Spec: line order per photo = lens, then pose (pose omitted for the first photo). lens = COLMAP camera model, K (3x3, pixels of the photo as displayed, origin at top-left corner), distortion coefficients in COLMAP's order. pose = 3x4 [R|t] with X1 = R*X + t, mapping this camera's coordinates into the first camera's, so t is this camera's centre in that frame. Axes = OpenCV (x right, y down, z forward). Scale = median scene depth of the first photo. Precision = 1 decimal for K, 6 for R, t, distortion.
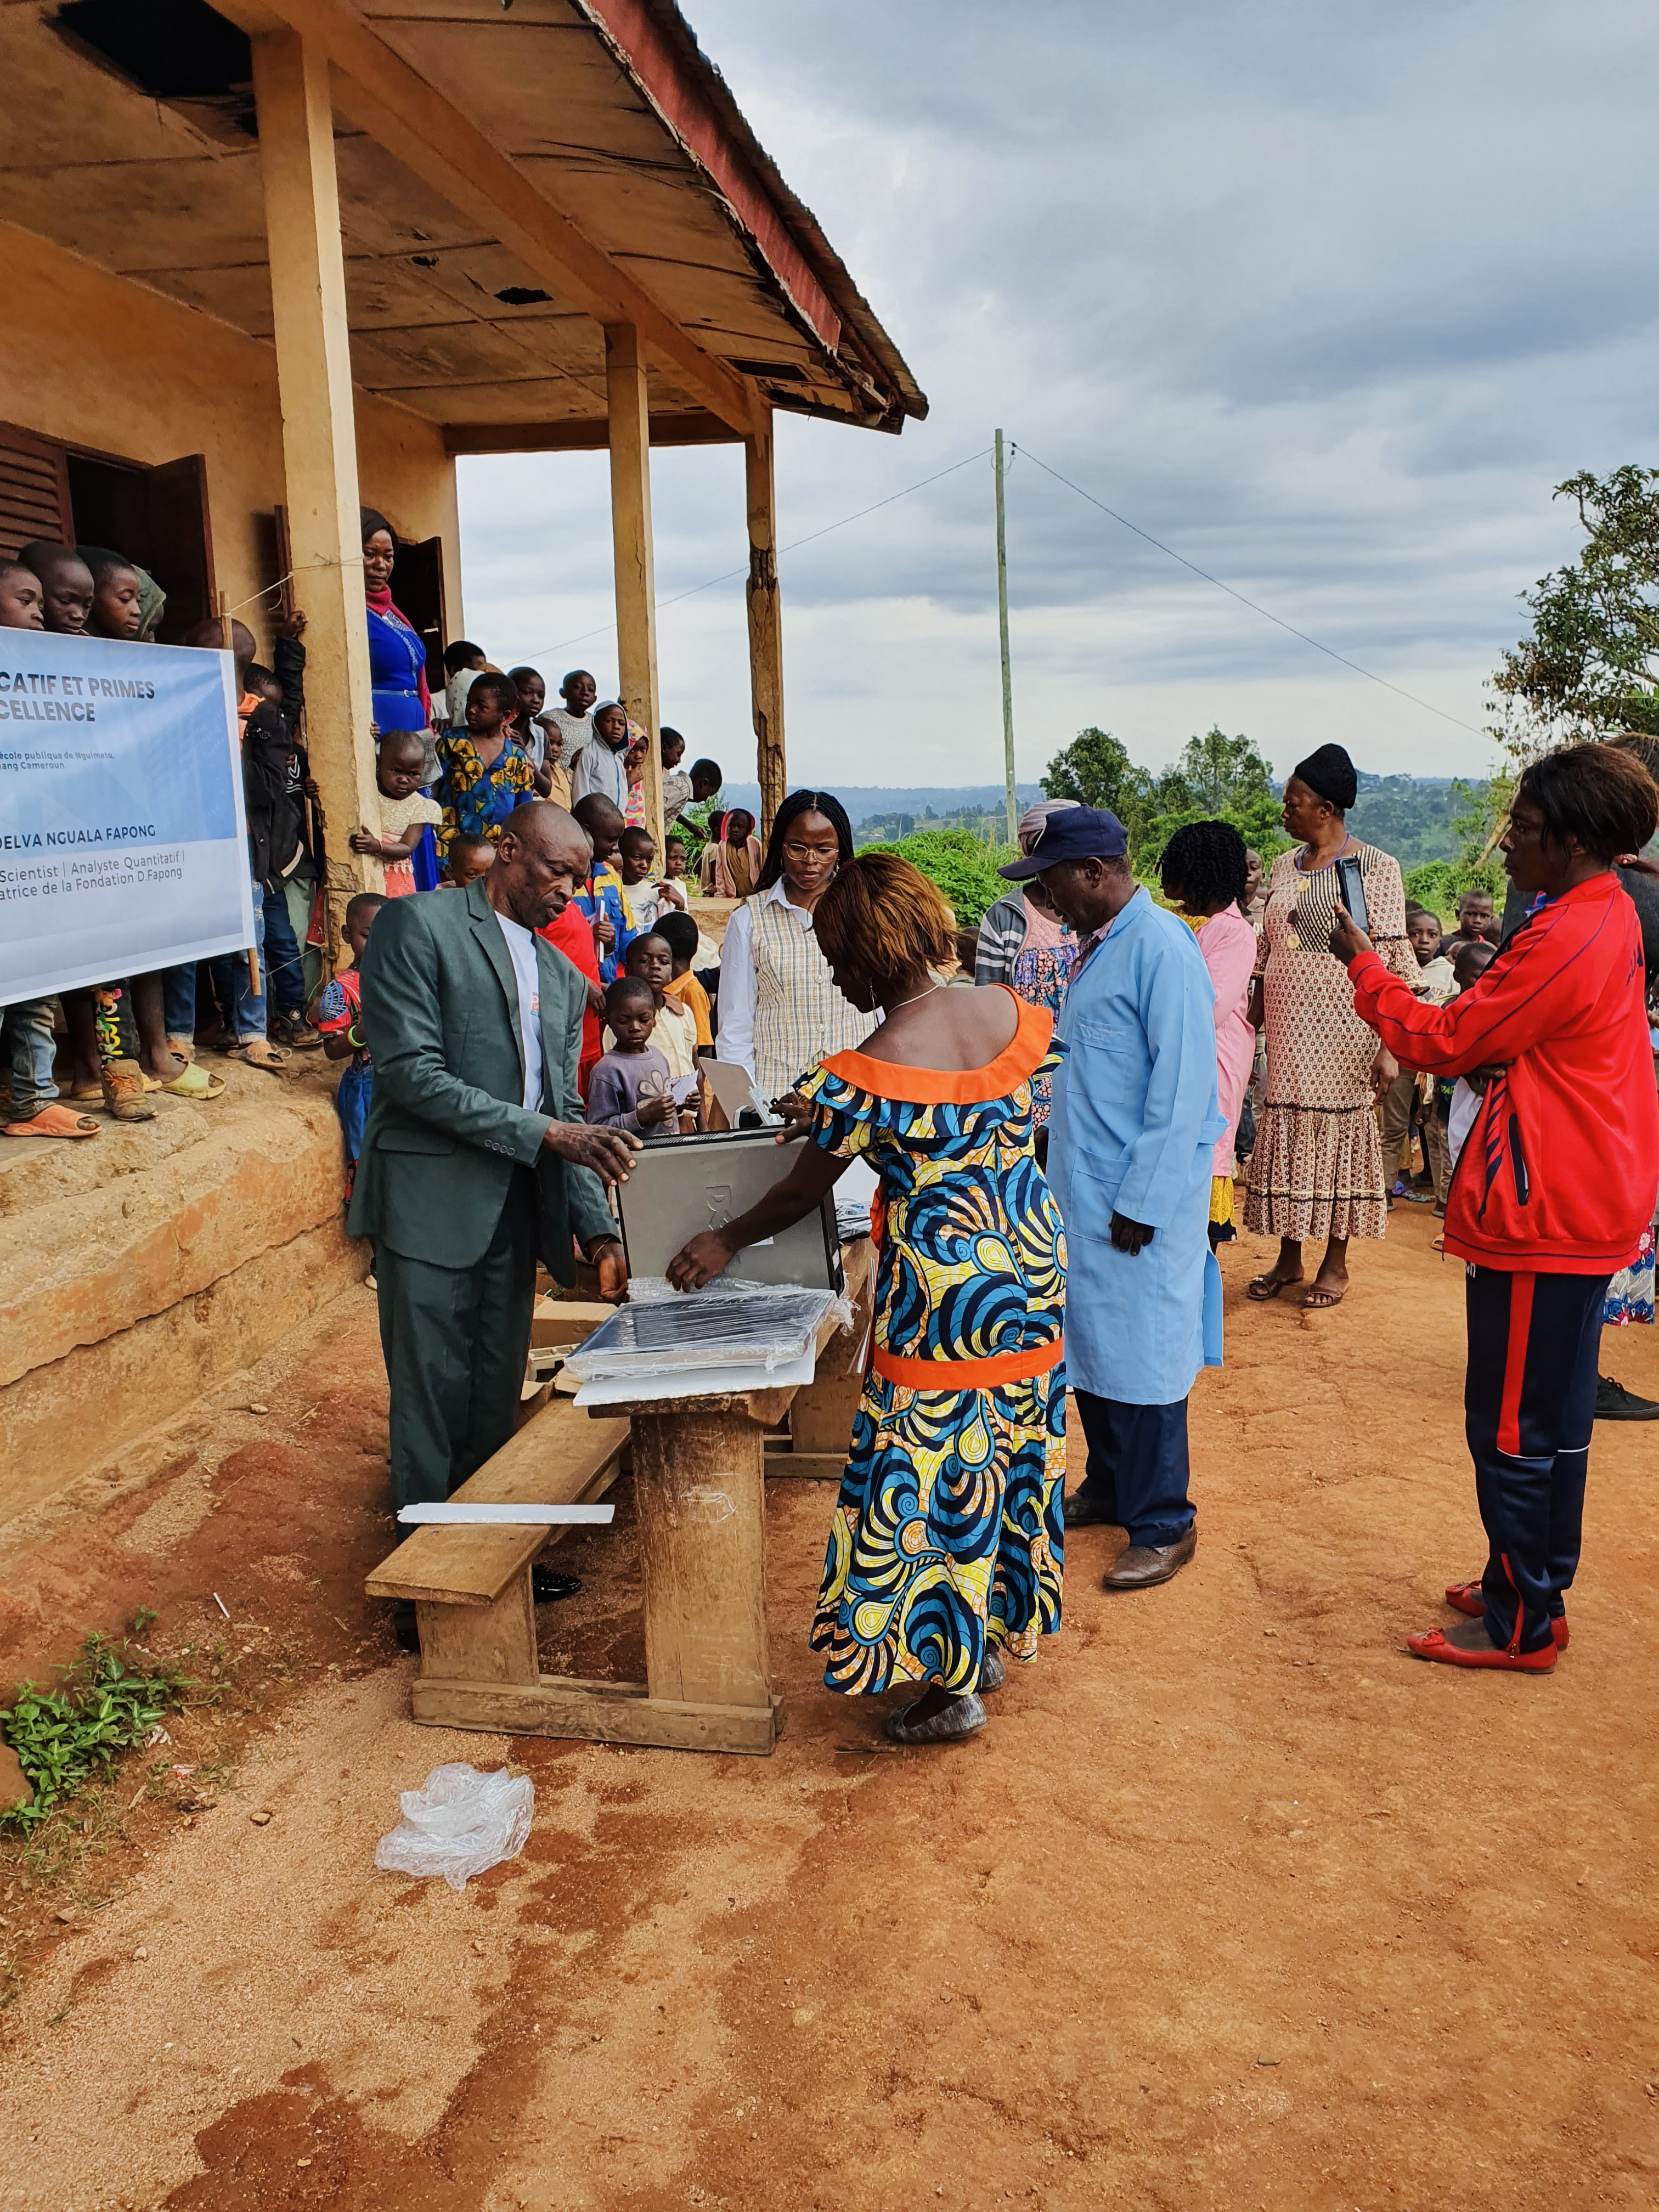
lens RADIAL K [[1747.0, 0, 826.7], [0, 1747.0, 1135.6], [0, 0, 1]] dist [-0.005988, 0.034703]
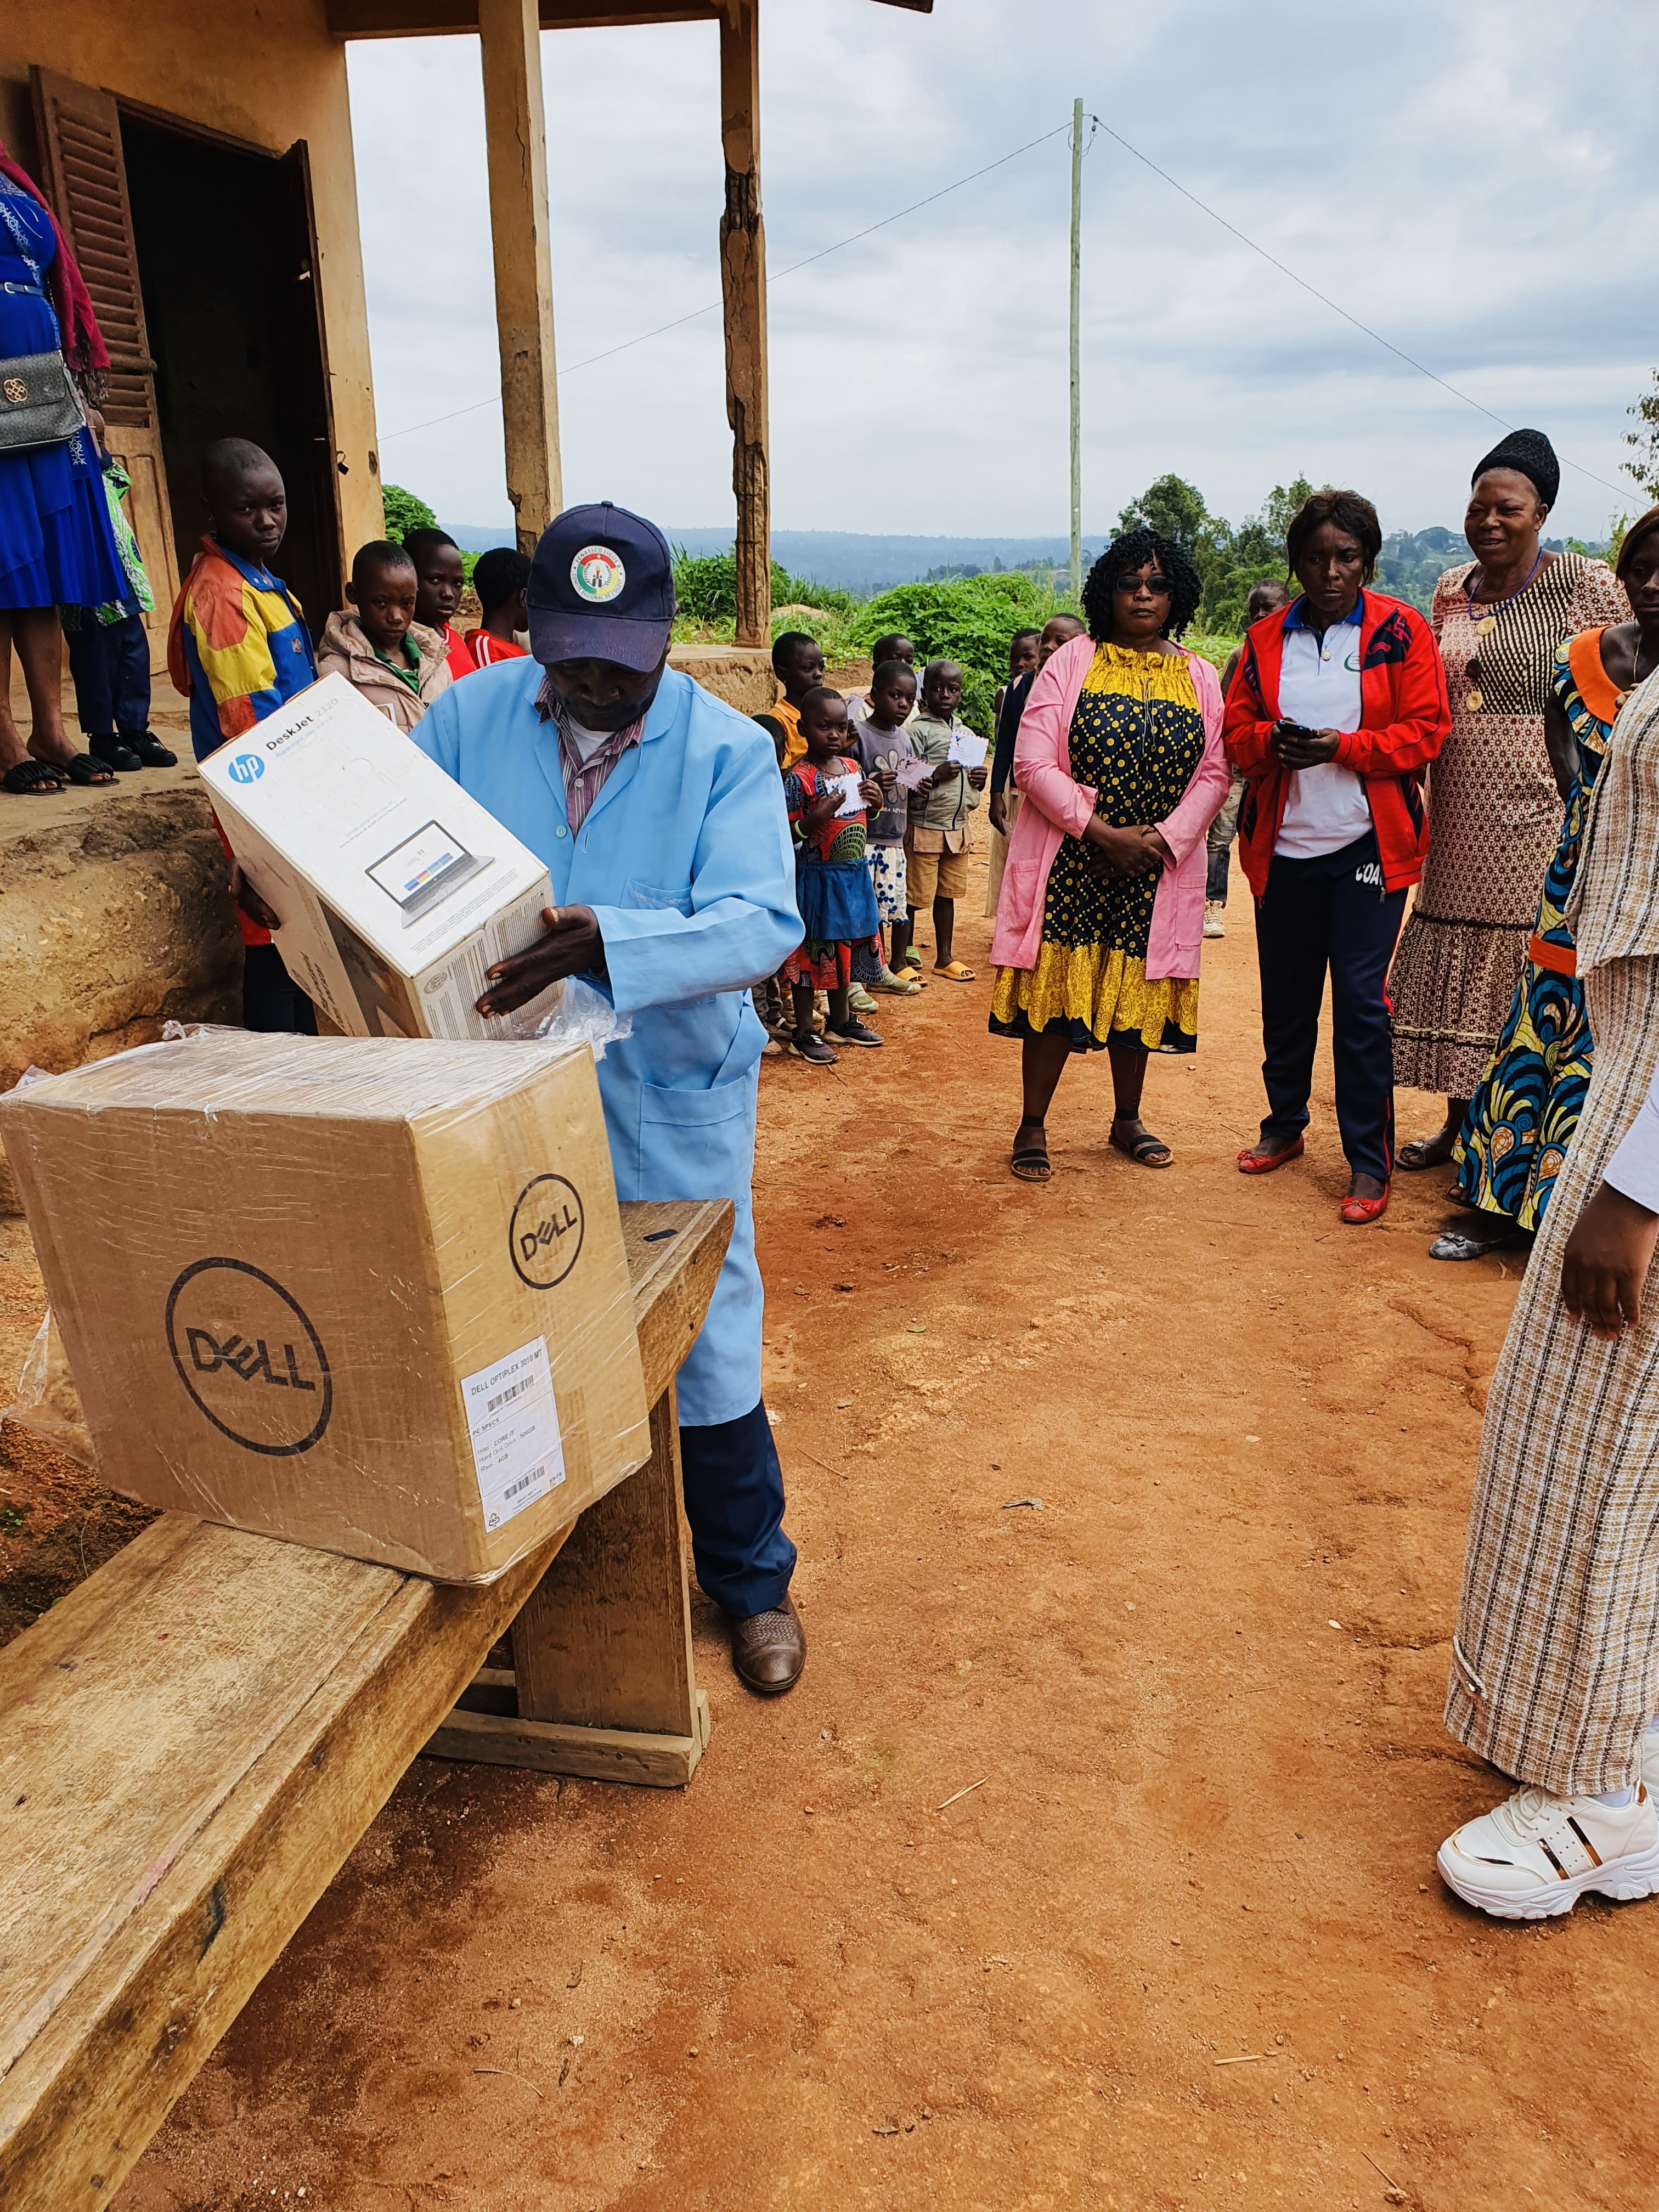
lens RADIAL K [[1658.8, 0, 826.1], [0, 1658.8, 1148.4], [0, 0, 1]] dist [-0.106938, 0.136742]
pose [[0.998870, 0.027357, -0.038874, 0.019078], [-0.020922, 0.987340, 0.157230, -0.014613], [0.042683, -0.156239, 0.986797, 0.118323]]
